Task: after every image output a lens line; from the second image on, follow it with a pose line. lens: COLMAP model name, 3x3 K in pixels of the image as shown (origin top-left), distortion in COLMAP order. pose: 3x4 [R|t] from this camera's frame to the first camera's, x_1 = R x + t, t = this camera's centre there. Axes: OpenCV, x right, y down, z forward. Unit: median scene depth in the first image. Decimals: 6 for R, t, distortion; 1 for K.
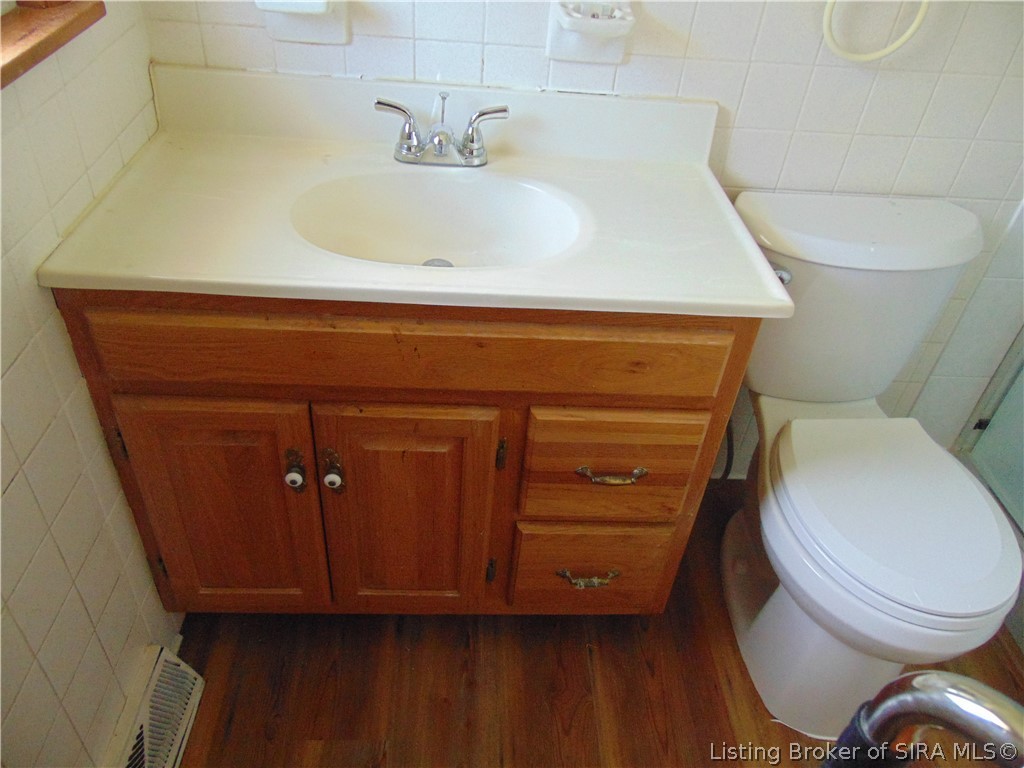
lens RADIAL K [[768.3, 0, 512.5], [0, 768.3, 380.5], [0, 0, 1]] dist [-0.024364, 0.057008]
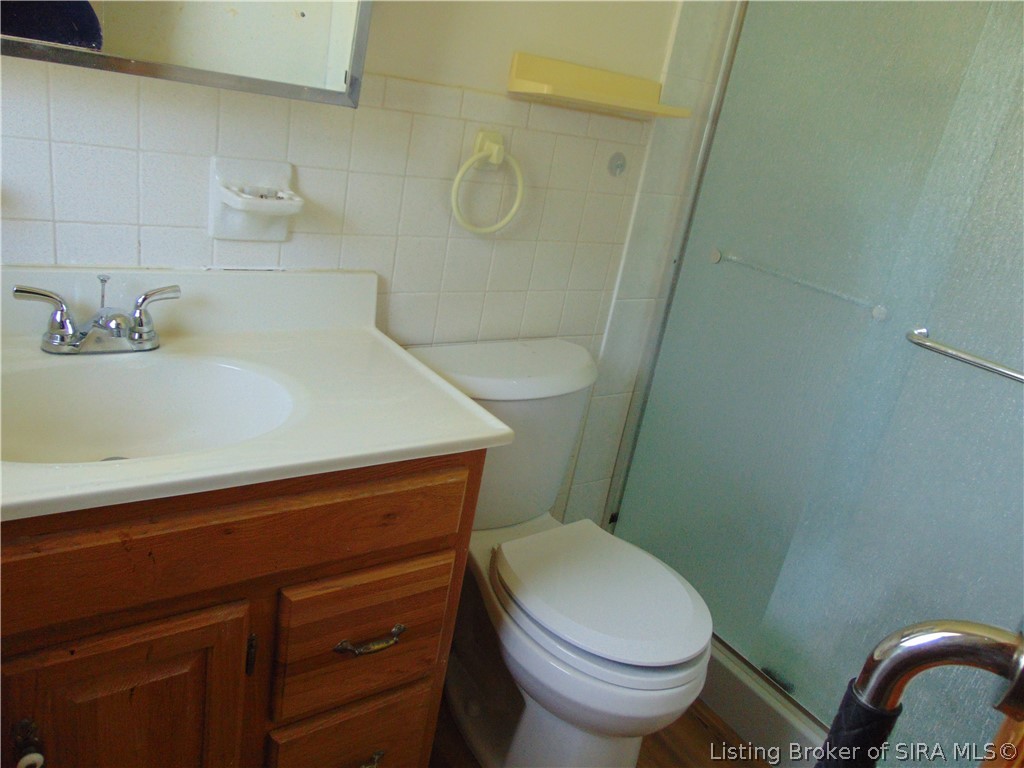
lens RADIAL K [[768.3, 0, 514.1], [0, 768.3, 384.5], [0, 0, 1]] dist [-0.024364, 0.057008]
pose [[0.839525, -0.129313, 0.527709, -0.178265], [0.244165, 0.957457, -0.153817, 0.007215], [-0.485368, 0.257981, 0.835383, 0.037246]]
